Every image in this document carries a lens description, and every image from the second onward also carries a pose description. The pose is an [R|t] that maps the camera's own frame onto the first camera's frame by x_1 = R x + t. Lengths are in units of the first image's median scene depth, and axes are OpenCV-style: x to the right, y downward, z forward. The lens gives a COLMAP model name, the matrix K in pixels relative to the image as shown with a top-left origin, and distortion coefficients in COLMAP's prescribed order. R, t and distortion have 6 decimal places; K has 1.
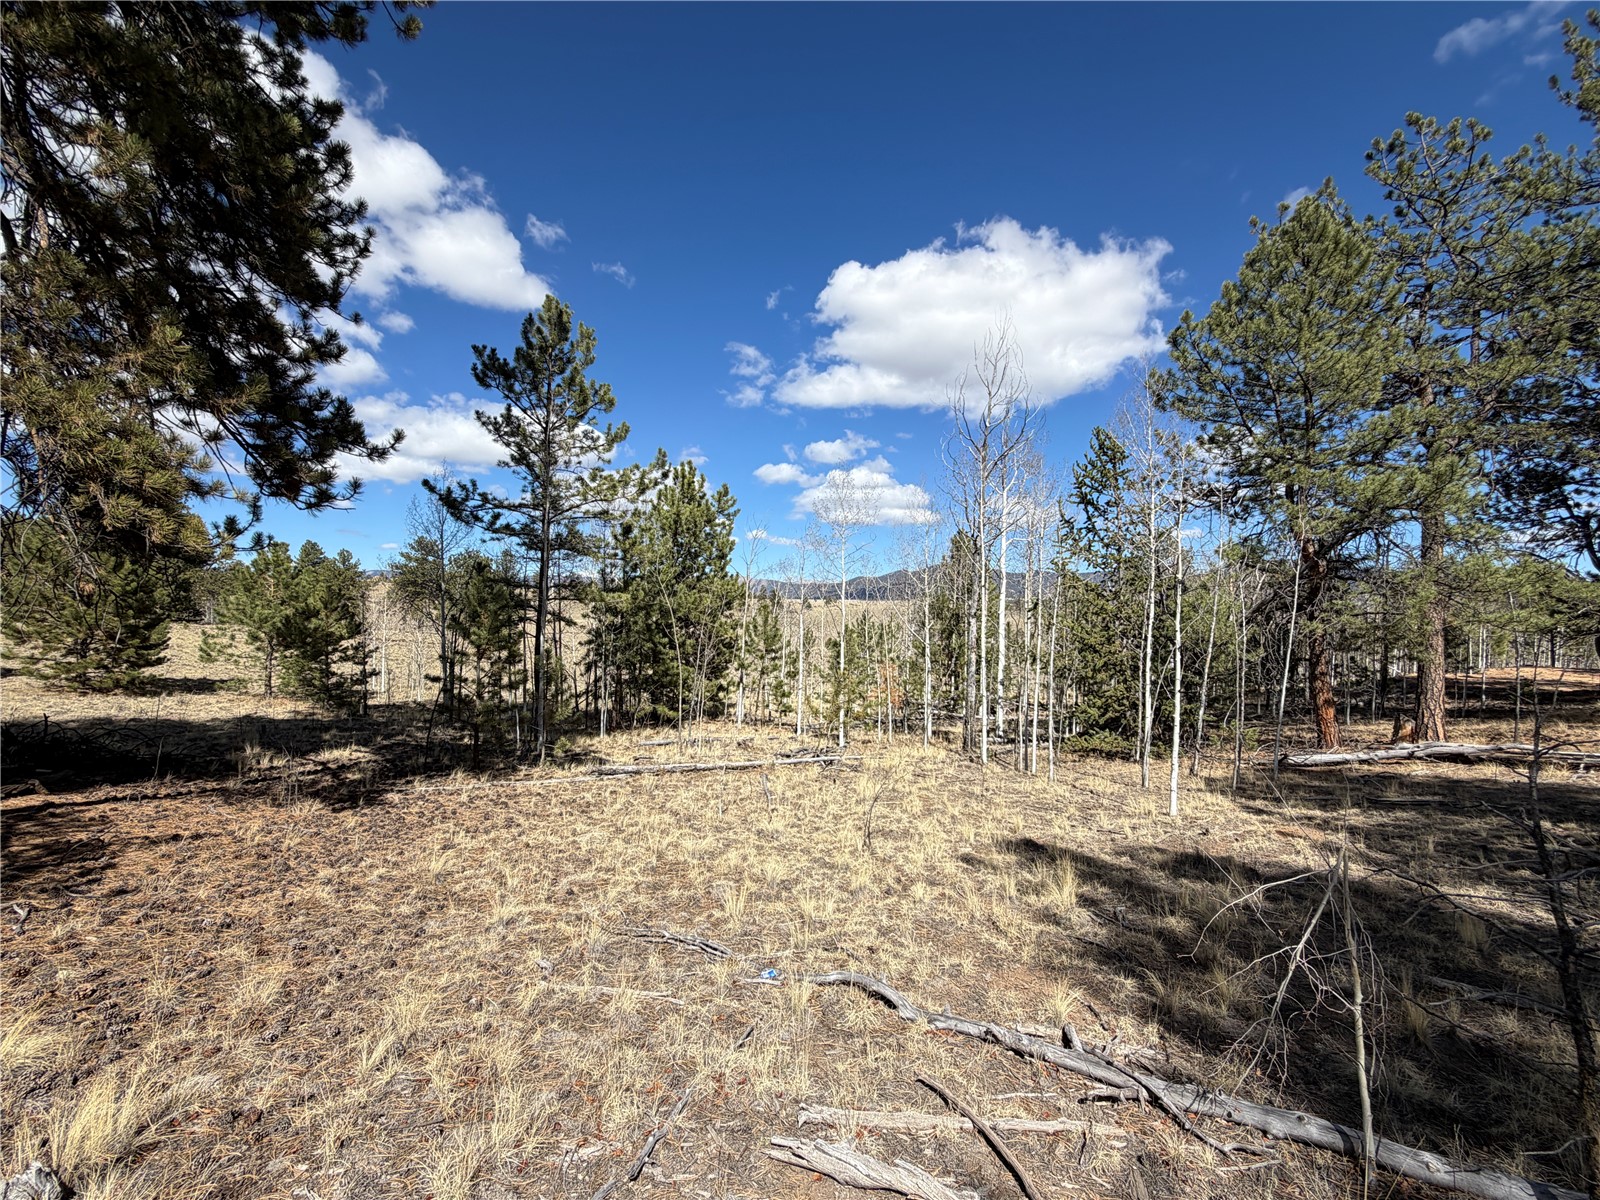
lens RADIAL K [[704.0, 0, 797.6], [0, 704.0, 601.4], [0, 0, 1]] dist [-0.000386, -0.000311]
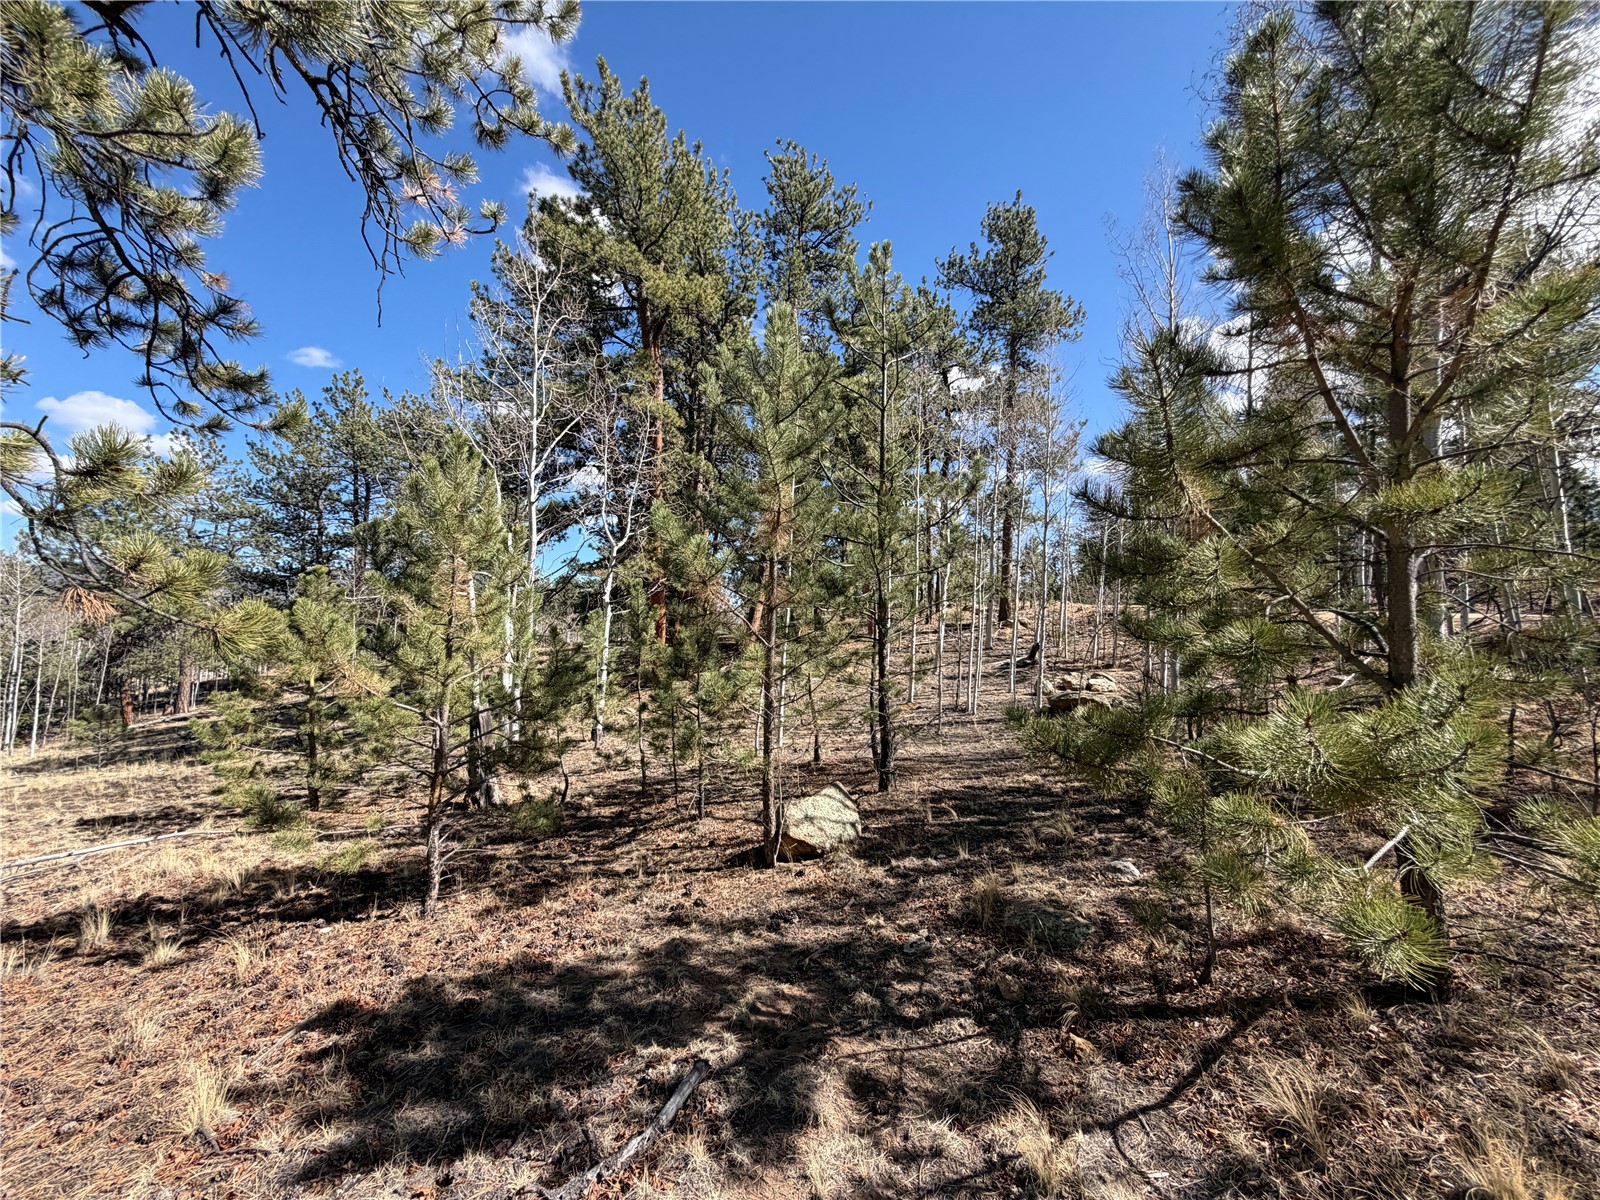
lens RADIAL K [[632.8, 0, 793.1], [0, 632.8, 599.4], [0, 0, 1]] dist [-0.001261, 0.000052]
pose [[0.186440, 0.028561, 0.982051, -0.623078], [-0.028685, 0.999309, -0.023617, -0.152043], [-0.982048, -0.023767, 0.187130, -1.095754]]
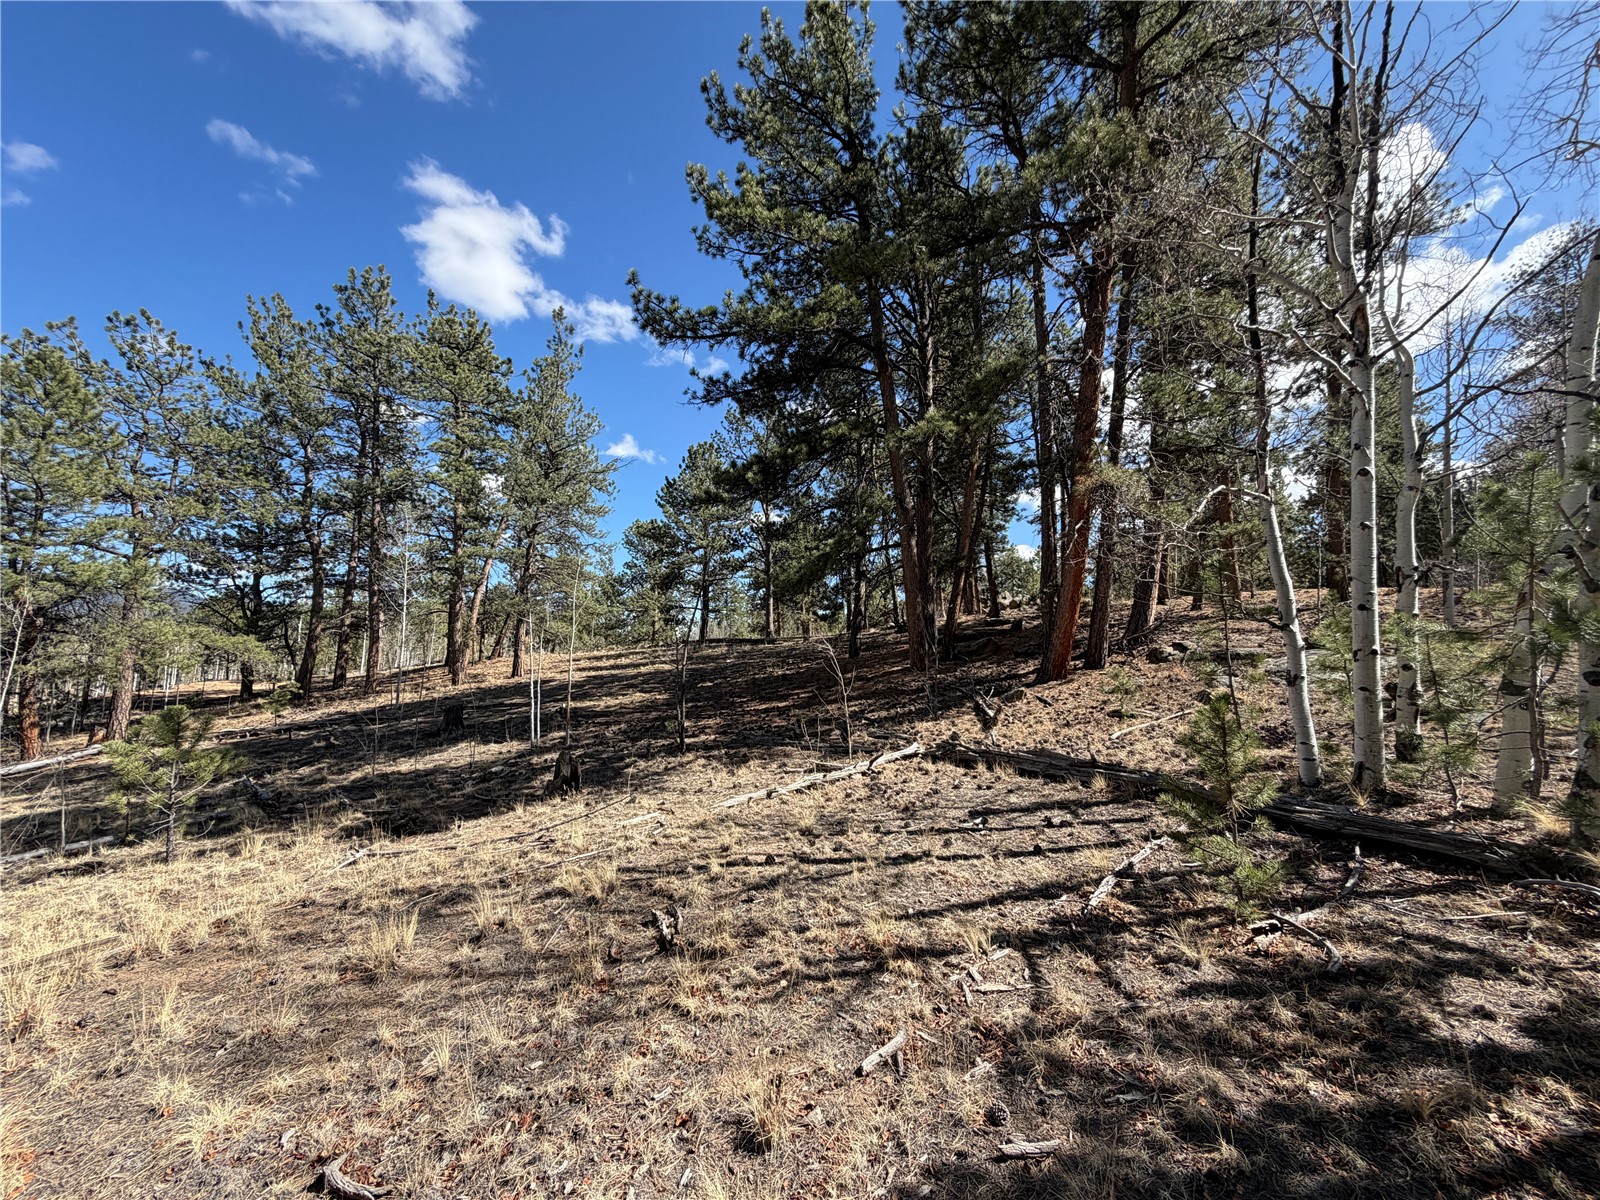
lens RADIAL K [[632.8, 0, 793.1], [0, 632.8, 599.4], [0, 0, 1]] dist [-0.001261, 0.000052]
pose [[0.040689, 0.062570, 0.997211, -0.319832], [-0.030057, 0.997662, -0.061372, -0.050501], [-0.998720, -0.027476, 0.042475, -0.388312]]
